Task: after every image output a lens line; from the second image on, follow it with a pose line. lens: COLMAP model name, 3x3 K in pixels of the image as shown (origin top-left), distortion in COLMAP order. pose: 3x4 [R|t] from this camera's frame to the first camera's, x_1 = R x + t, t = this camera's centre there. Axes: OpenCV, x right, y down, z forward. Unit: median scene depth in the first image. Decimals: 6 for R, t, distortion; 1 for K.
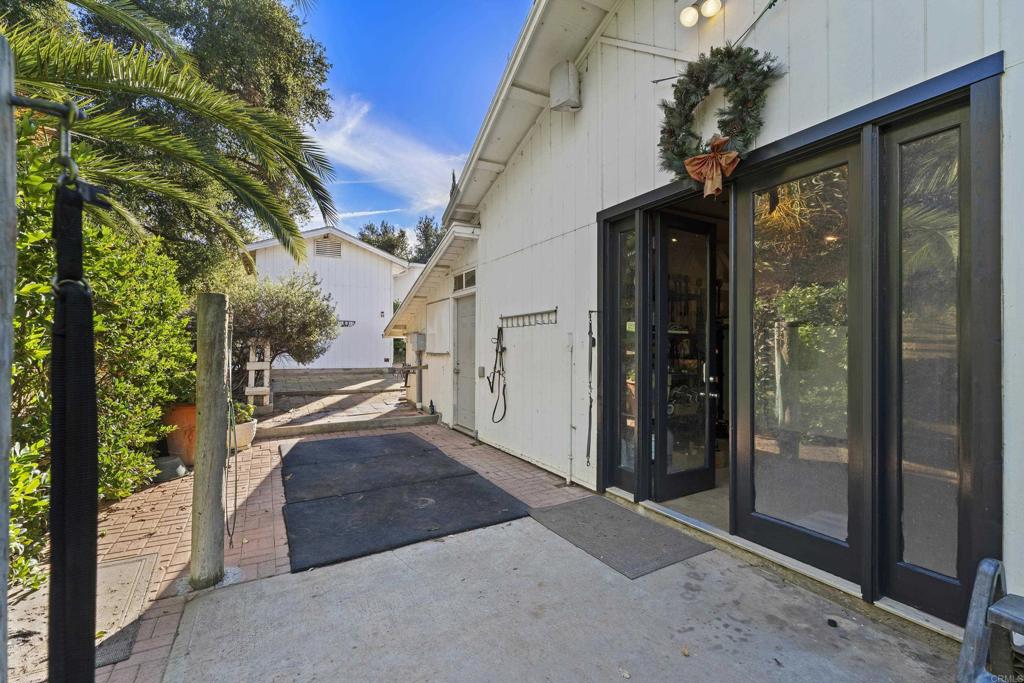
lens RADIAL K [[469.5, 0, 510.8], [0, 469.5, 340.9], [0, 0, 1]] dist [0.006351, -0.000090]
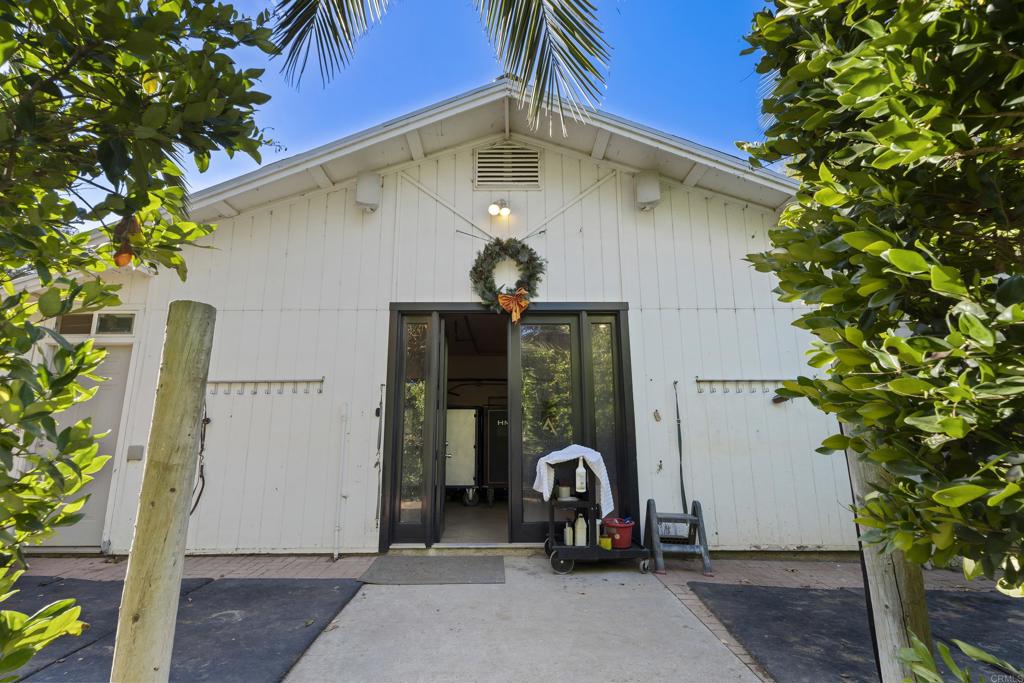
lens RADIAL K [[469.5, 0, 512.7], [0, 469.5, 341.5], [0, 0, 1]] dist [0.006351, -0.000090]
pose [[0.440735, 0.177121, 0.879989, -0.800055], [-0.003014, 0.980626, -0.195867, 0.063379], [-0.897632, 0.083673, 0.432730, 0.245031]]
